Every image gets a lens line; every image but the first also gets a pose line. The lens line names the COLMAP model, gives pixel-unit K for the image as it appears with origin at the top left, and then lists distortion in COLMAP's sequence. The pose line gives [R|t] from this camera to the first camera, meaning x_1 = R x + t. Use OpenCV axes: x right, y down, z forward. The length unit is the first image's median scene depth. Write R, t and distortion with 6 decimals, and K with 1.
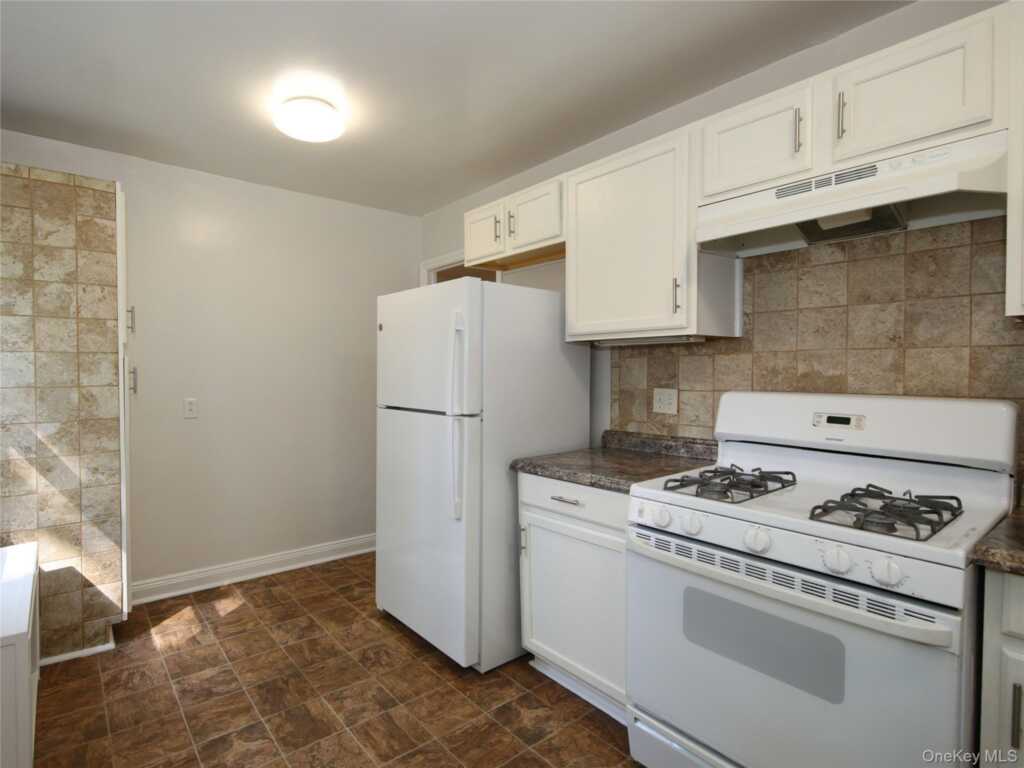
lens RADIAL K [[532.1, 0, 512.0], [0, 532.1, 384.0], [0, 0, 1]] dist [0.123867, -0.000190]
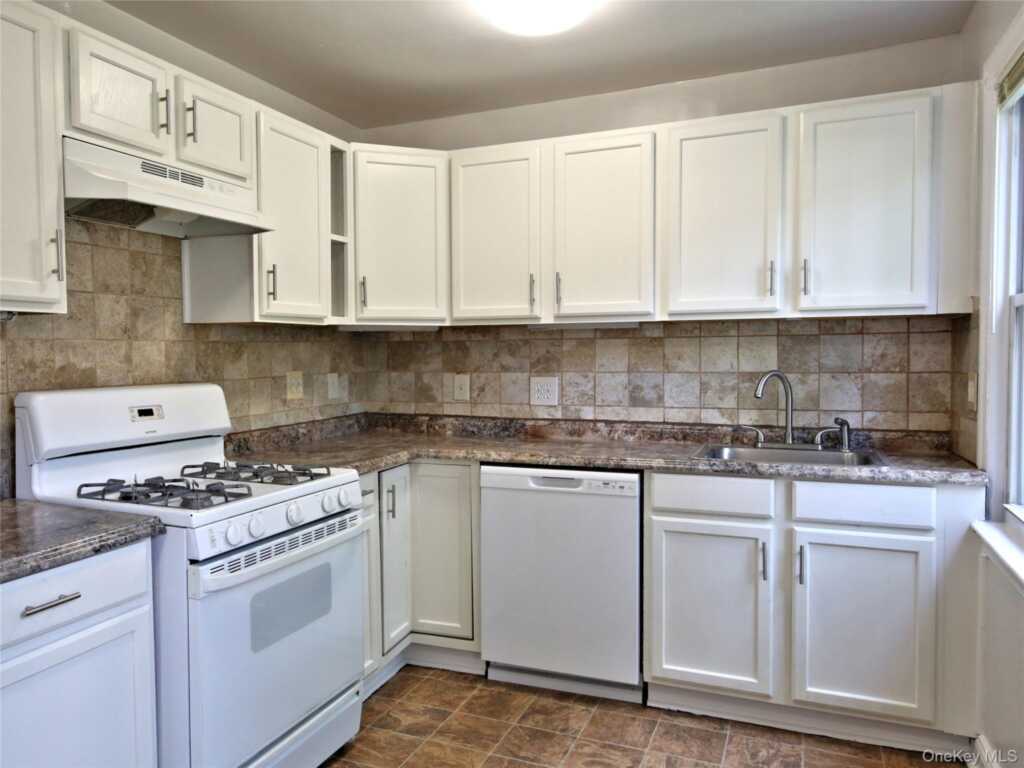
lens RADIAL K [[736.0, 0, 512.0], [0, 736.0, 384.0], [0, 0, 1]] dist [-0.124403, 0.000625]
pose [[-0.440029, -0.035194, 0.897294, -0.790328], [0.035535, 0.997767, 0.056561, -0.031680], [-0.897280, 0.056773, -0.437796, 0.941112]]
